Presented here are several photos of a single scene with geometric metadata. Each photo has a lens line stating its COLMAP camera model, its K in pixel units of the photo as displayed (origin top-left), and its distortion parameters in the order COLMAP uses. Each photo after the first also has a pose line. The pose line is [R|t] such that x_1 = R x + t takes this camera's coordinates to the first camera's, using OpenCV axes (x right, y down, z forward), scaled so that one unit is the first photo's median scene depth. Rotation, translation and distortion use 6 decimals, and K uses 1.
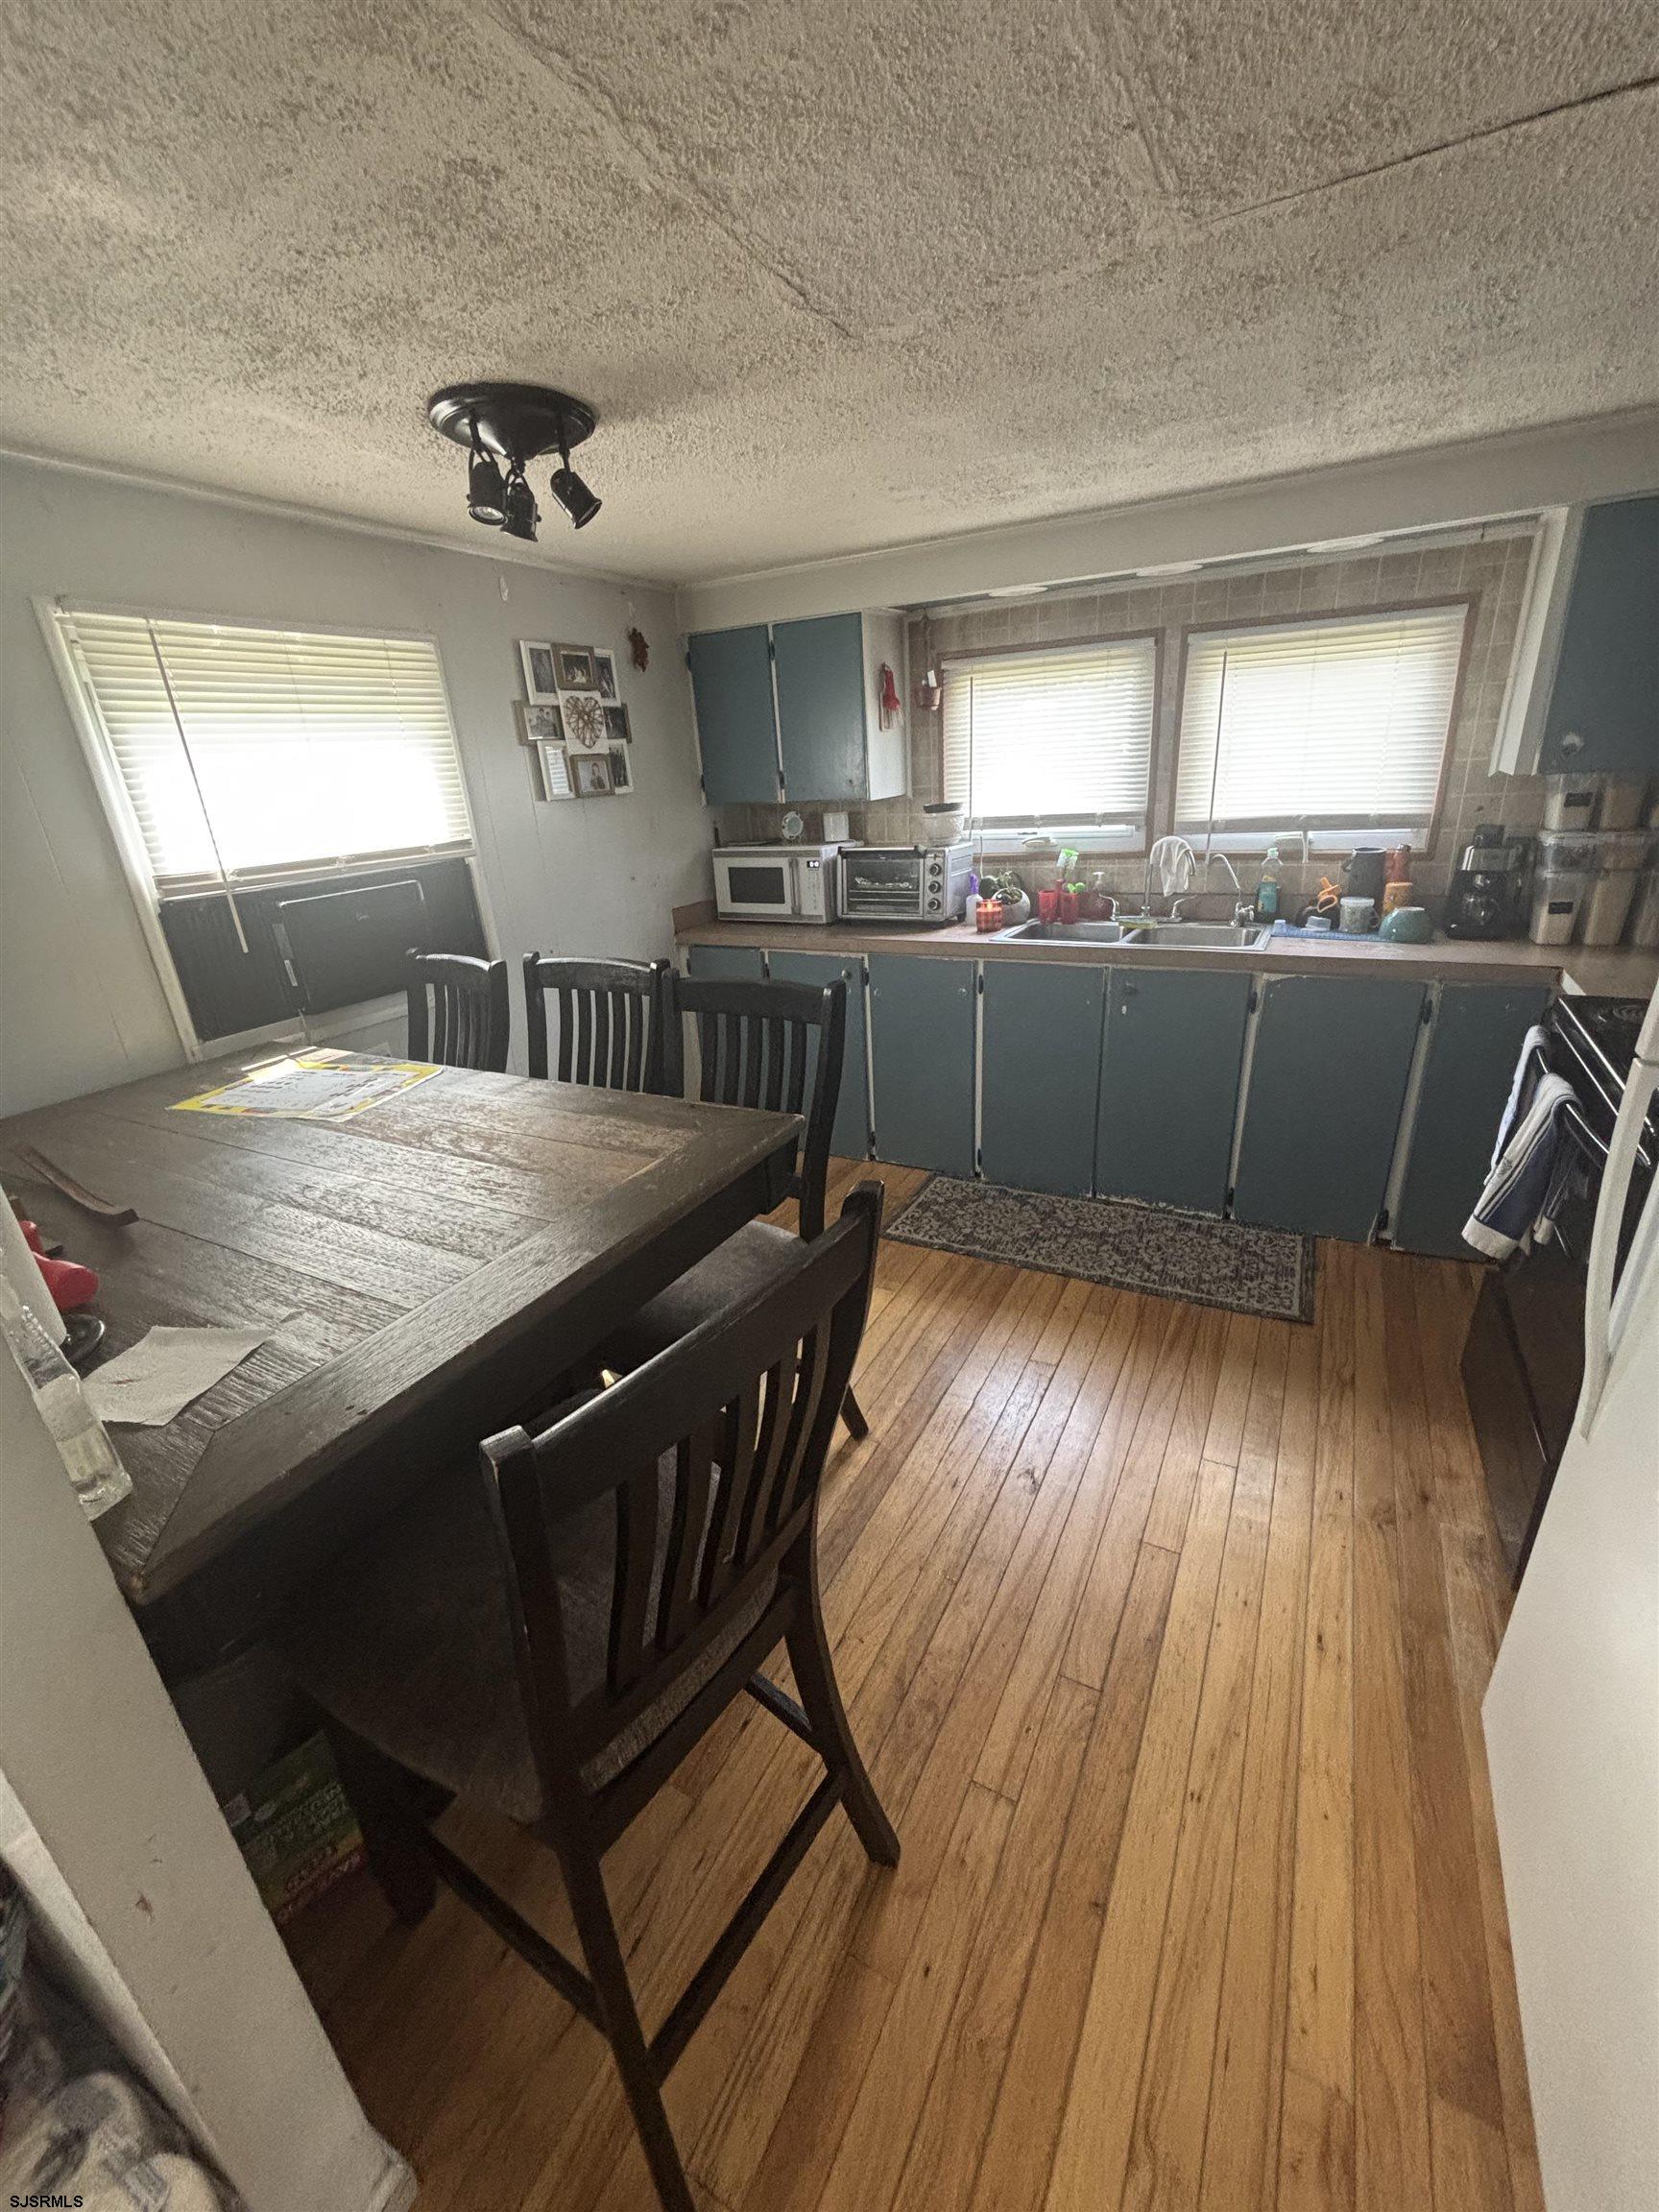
lens RADIAL K [[891.1, 0, 826.5], [0, 891.1, 1108.2], [0, 0, 1]] dist [-0.004070, 0.000010]
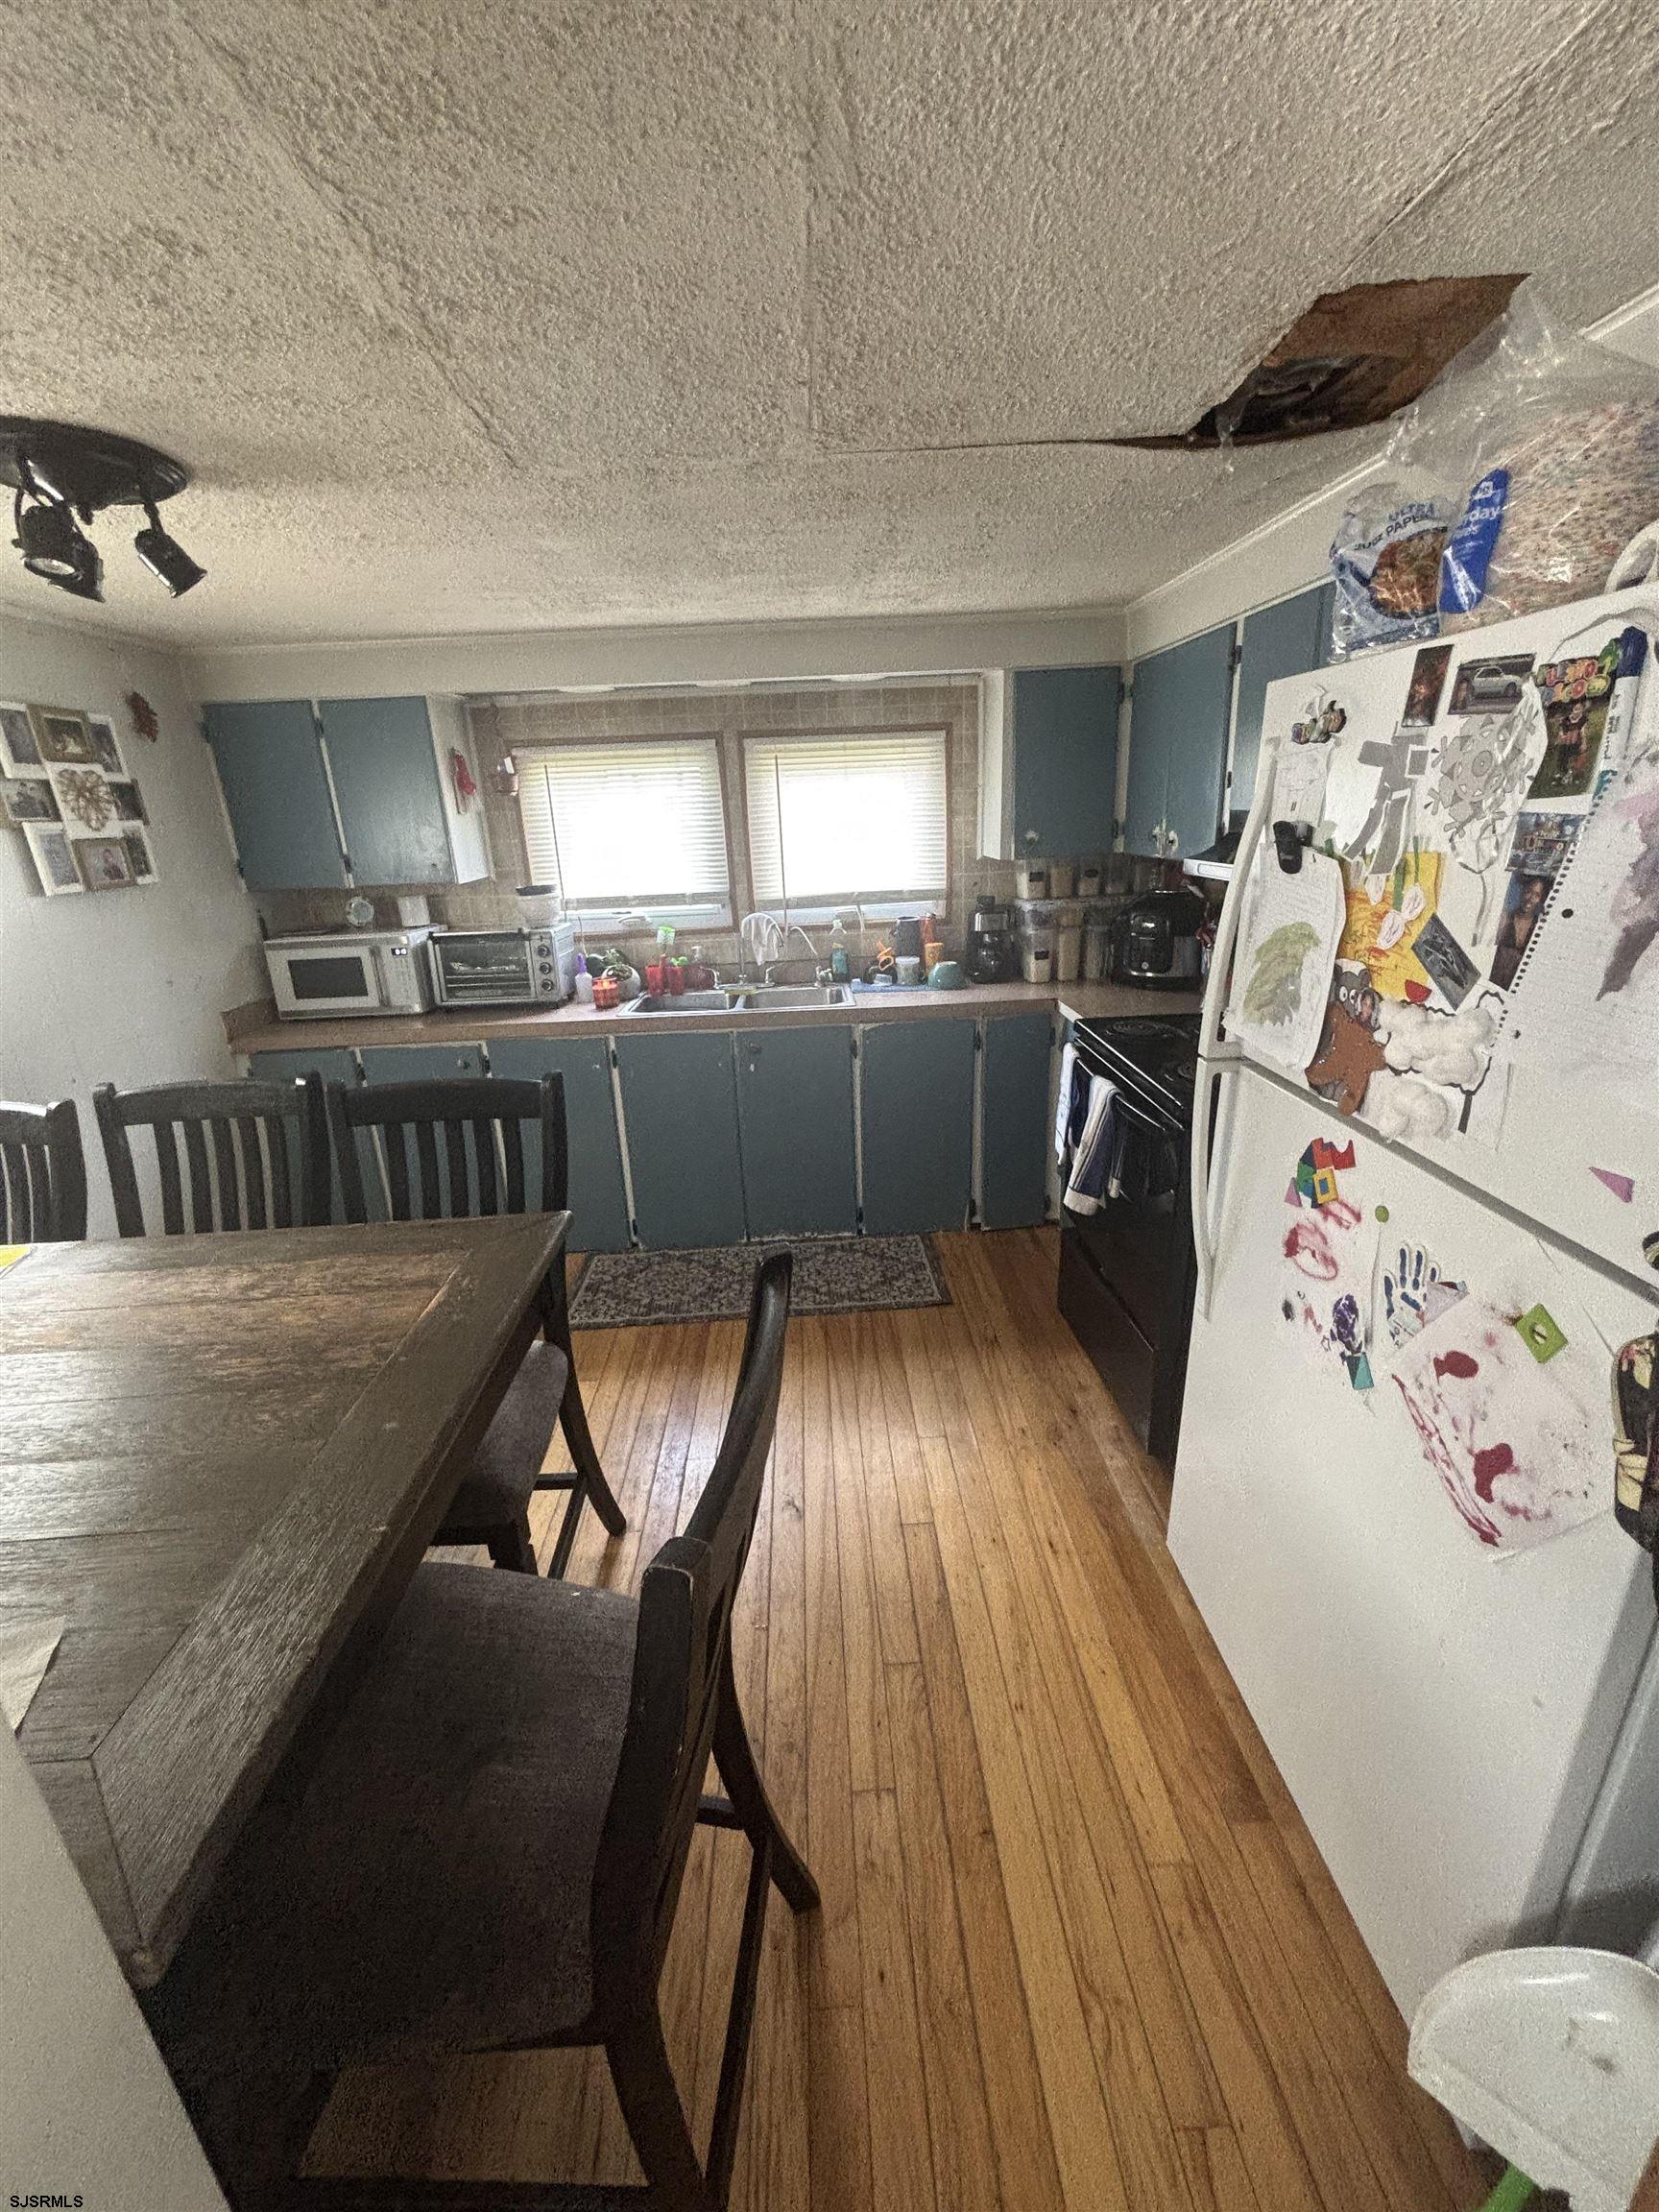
lens RADIAL K [[891.1, 0, 832.1], [0, 891.1, 1107.8], [0, 0, 1]] dist [-0.004070, 0.000010]
pose [[0.860716, -0.140520, 0.489307, -0.146254], [0.175904, 0.984042, -0.026824, -0.016197], [-0.477729, 0.109158, 0.871699, -0.006252]]
